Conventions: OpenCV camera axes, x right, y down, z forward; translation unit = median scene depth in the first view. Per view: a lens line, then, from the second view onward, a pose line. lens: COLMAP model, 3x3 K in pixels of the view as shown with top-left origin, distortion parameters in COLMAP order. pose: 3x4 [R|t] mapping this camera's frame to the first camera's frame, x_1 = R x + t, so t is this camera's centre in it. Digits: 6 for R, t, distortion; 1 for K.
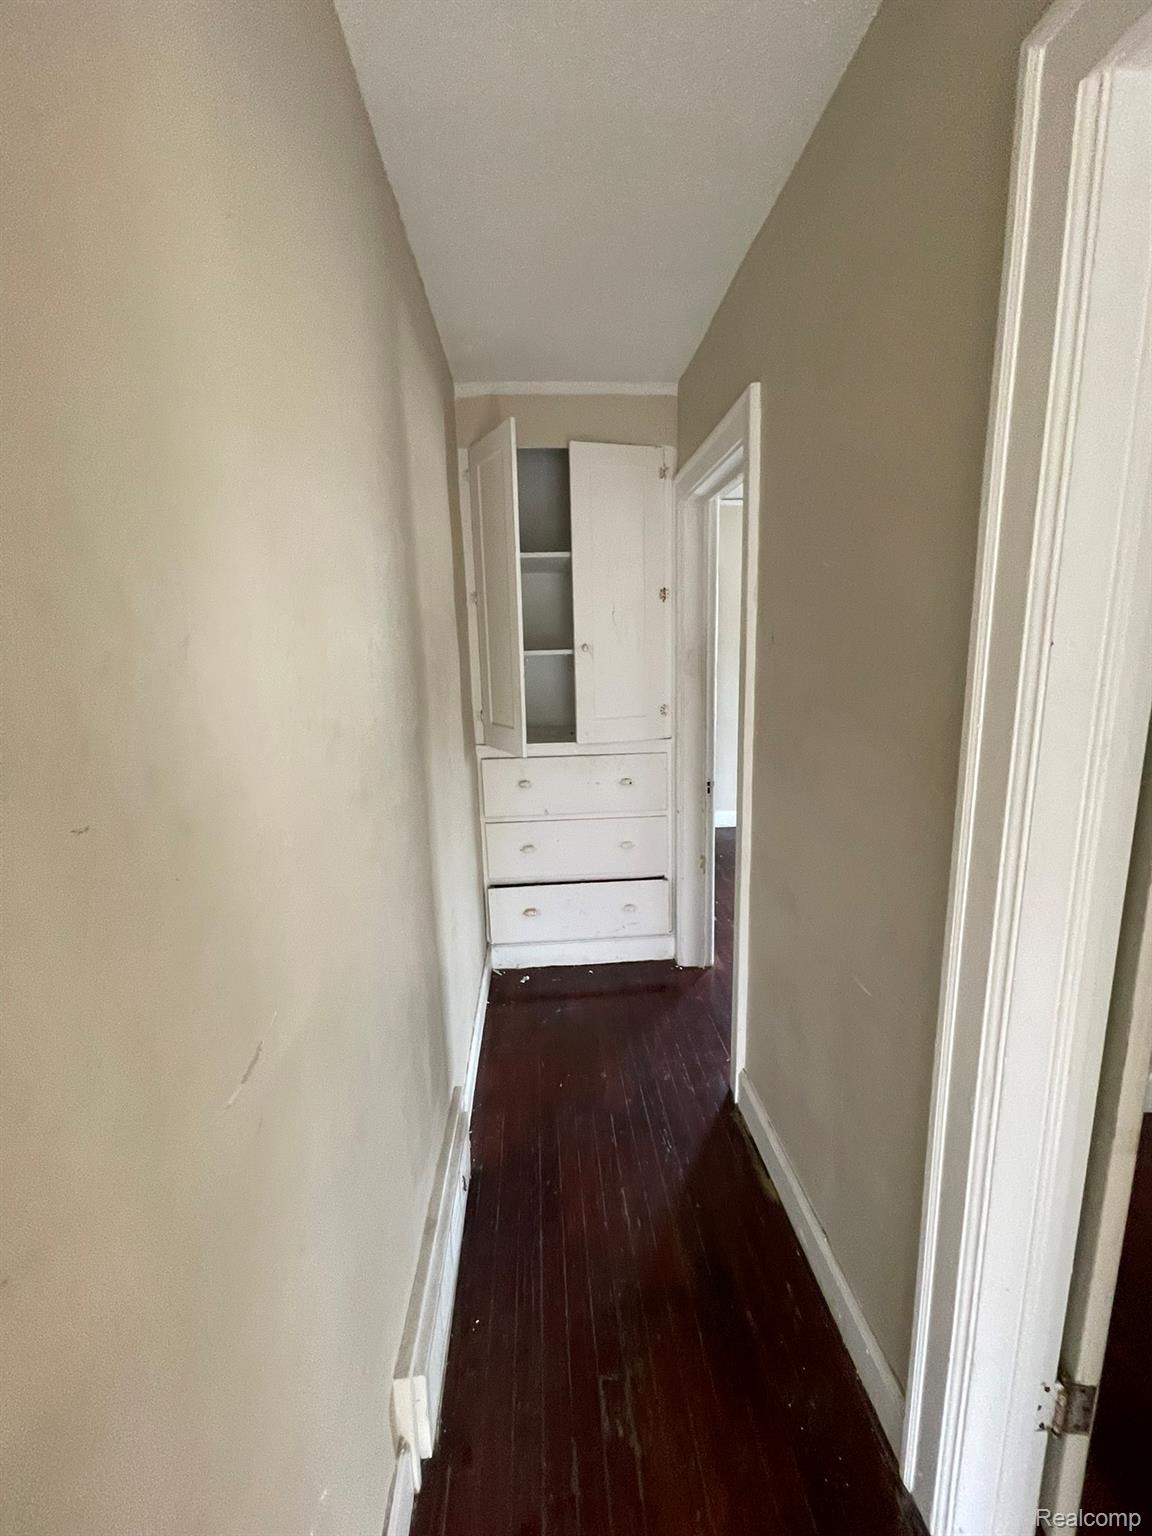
lens RADIAL K [[615.0, 0, 572.1], [0, 615.0, 763.1], [0, 0, 1]] dist [-0.002541, -0.000359]
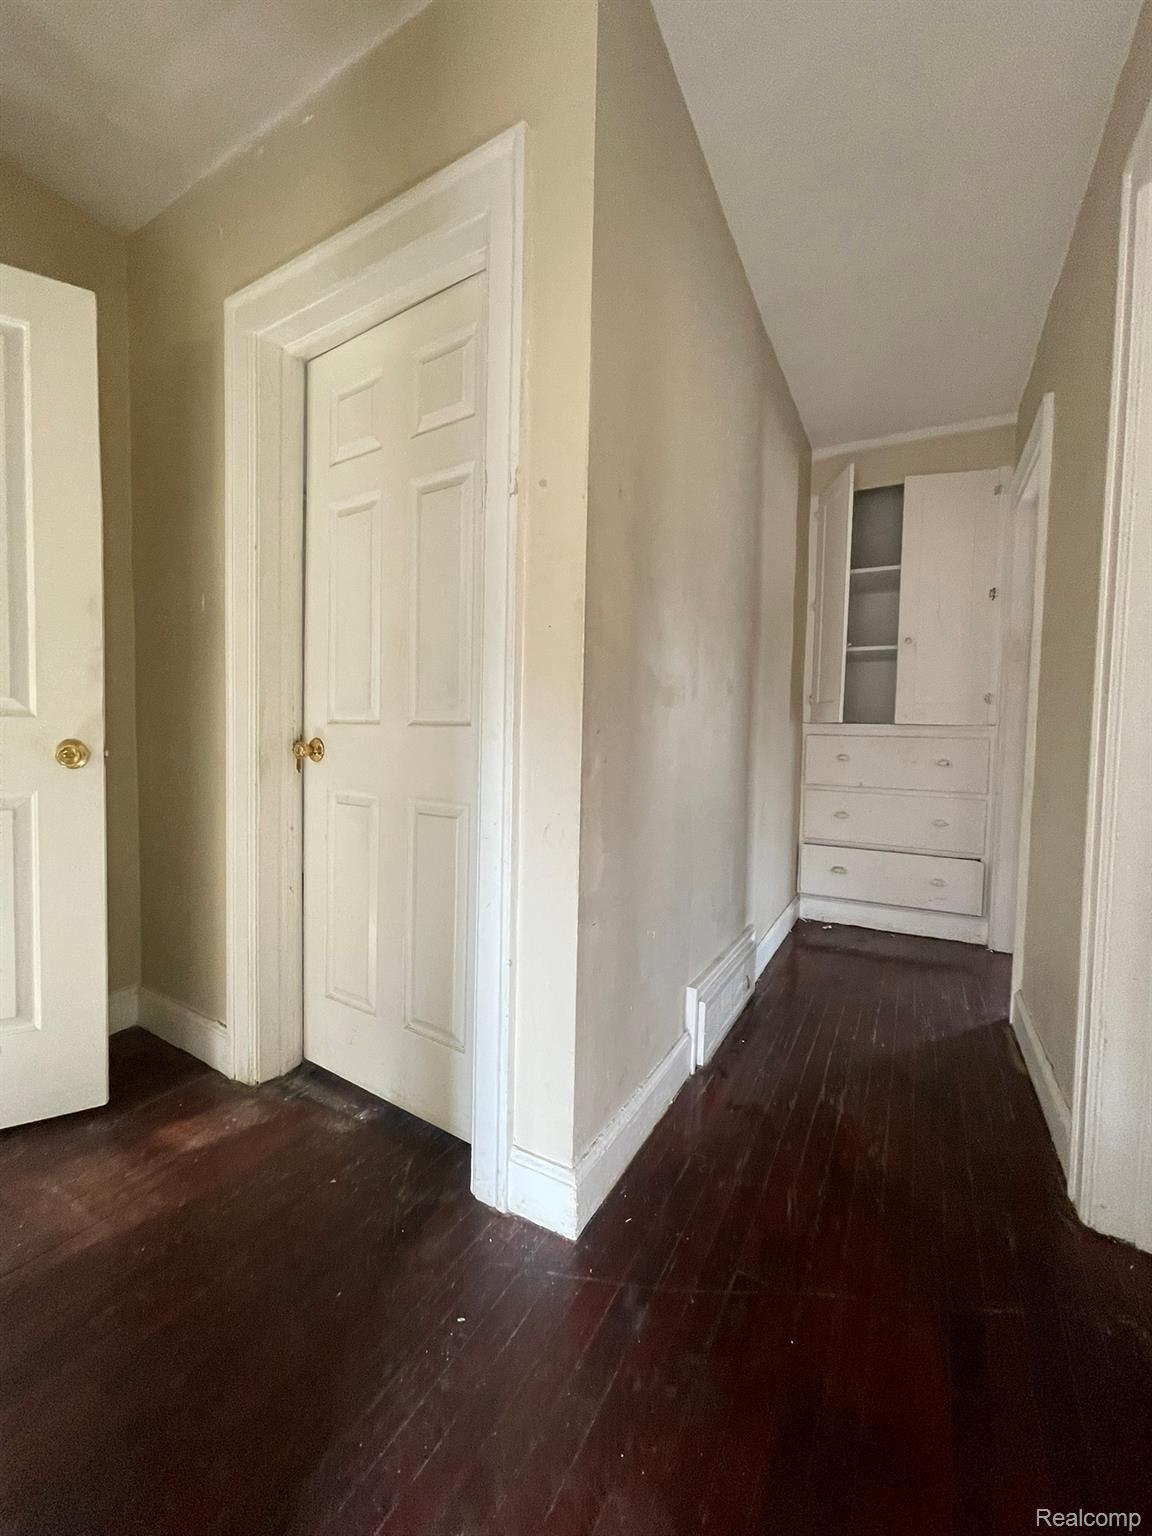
lens RADIAL K [[615.0, 0, 572.1], [0, 615.0, 763.1], [0, 0, 1]] dist [-0.002541, -0.000359]
pose [[0.840710, 0.069126, -0.537055, 0.130286], [-0.142339, 0.985150, -0.096017, 0.248719], [0.522442, 0.157166, 0.838065, -0.288602]]
